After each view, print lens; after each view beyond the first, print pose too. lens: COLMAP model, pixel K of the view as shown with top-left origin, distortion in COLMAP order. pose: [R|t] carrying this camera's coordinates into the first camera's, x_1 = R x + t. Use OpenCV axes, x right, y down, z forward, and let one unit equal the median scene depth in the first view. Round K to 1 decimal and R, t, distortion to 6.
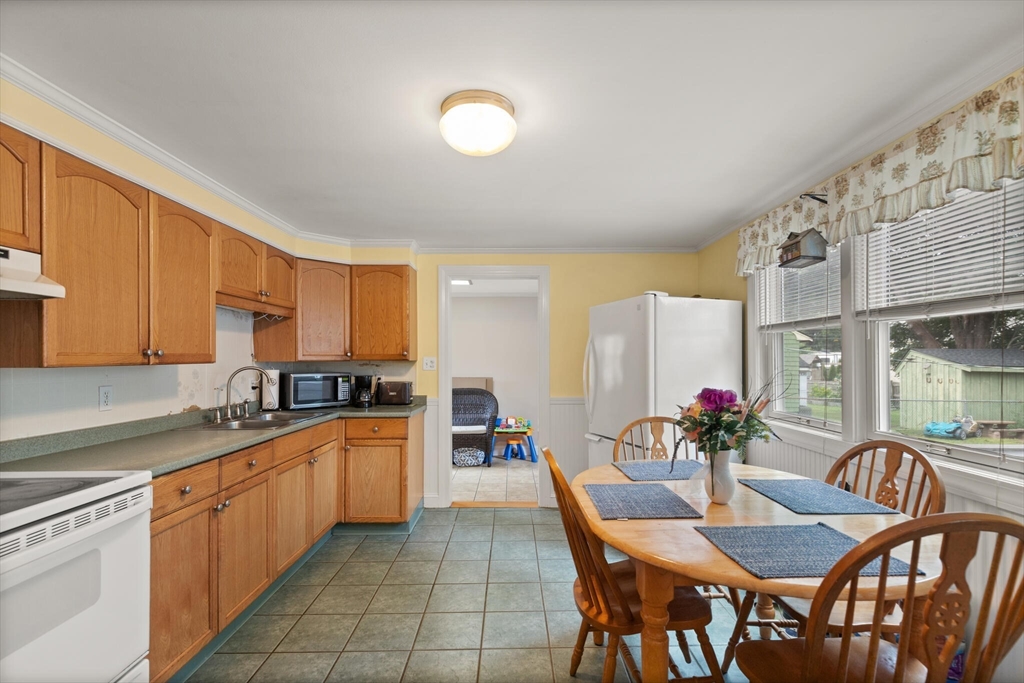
lens RADIAL K [[469.9, 0, 513.5], [0, 469.9, 358.5], [0, 0, 1]] dist [0.006319, -0.000497]
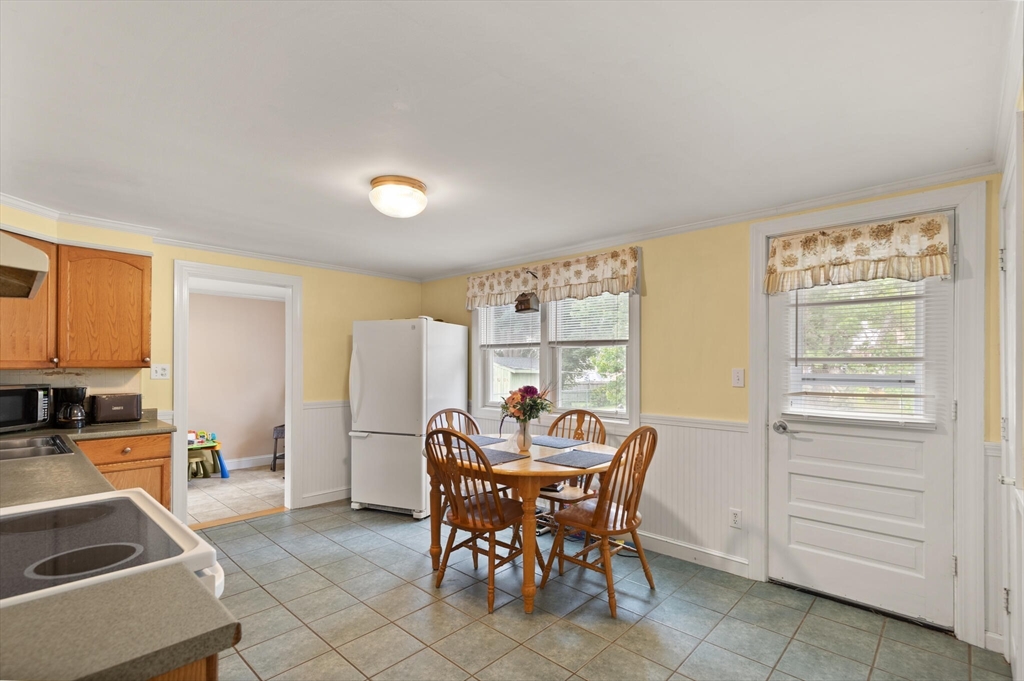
lens RADIAL K [[476.3, 0, 527.2], [0, 476.3, 364.0], [0, 0, 1]] dist [0.002434, -0.000162]
pose [[0.674449, 0.005696, 0.738299, -0.548986], [-0.007037, 0.999974, -0.001287, -0.009448], [-0.738288, -0.004327, 0.674472, -0.131980]]
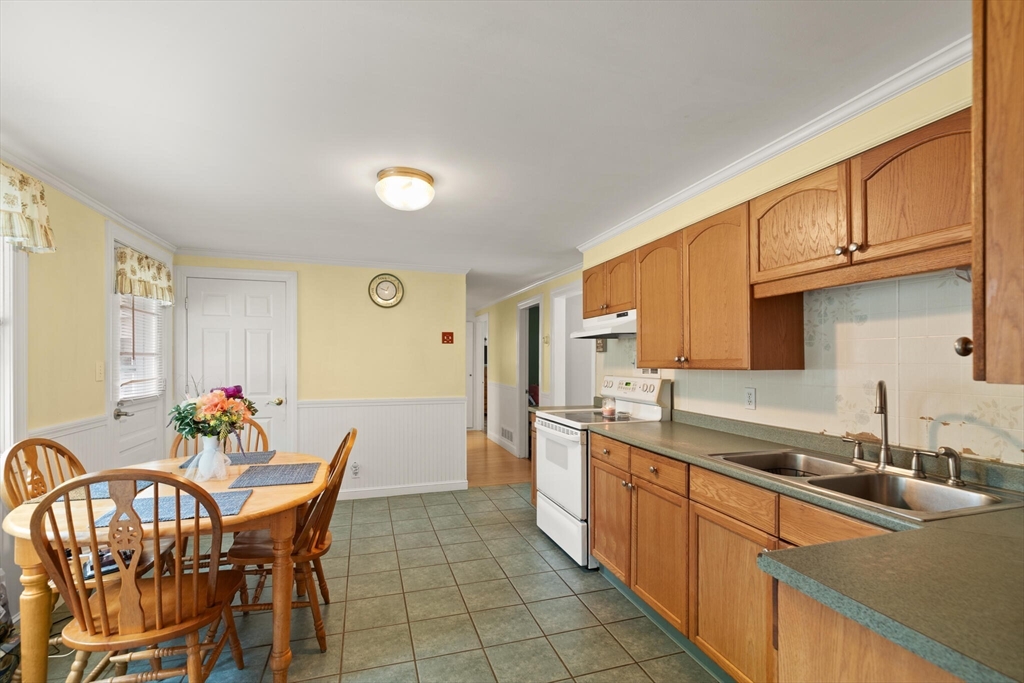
lens RADIAL K [[469.9, 0, 513.5], [0, 469.9, 358.5], [0, 0, 1]] dist [0.006319, -0.000497]
pose [[-0.955936, 0.000340, -0.293576, 0.016889], [0.001307, 0.999994, -0.003097, -0.007905], [0.293573, -0.003344, -0.955931, 1.554673]]
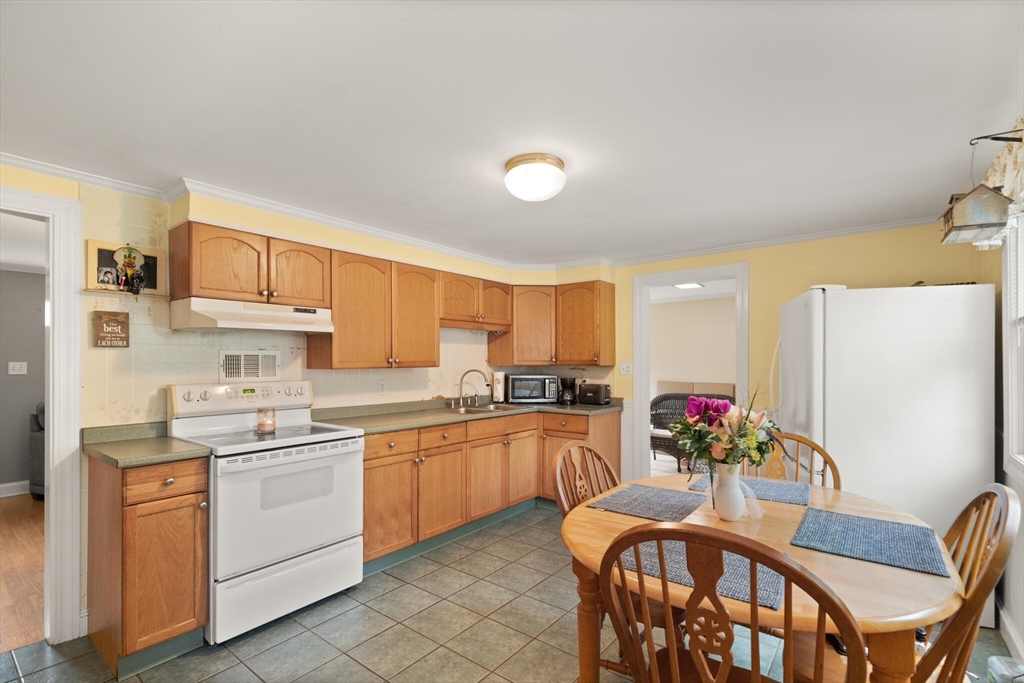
lens RADIAL K [[471.6, 0, 511.9], [0, 471.6, 362.4], [0, 0, 1]] dist [0.002401, -0.000138]
pose [[0.779242, 0.001732, -0.626721, 0.434787], [-0.000592, 0.999998, 0.002028, -0.006973], [0.626723, -0.001209, 0.779241, -0.007744]]
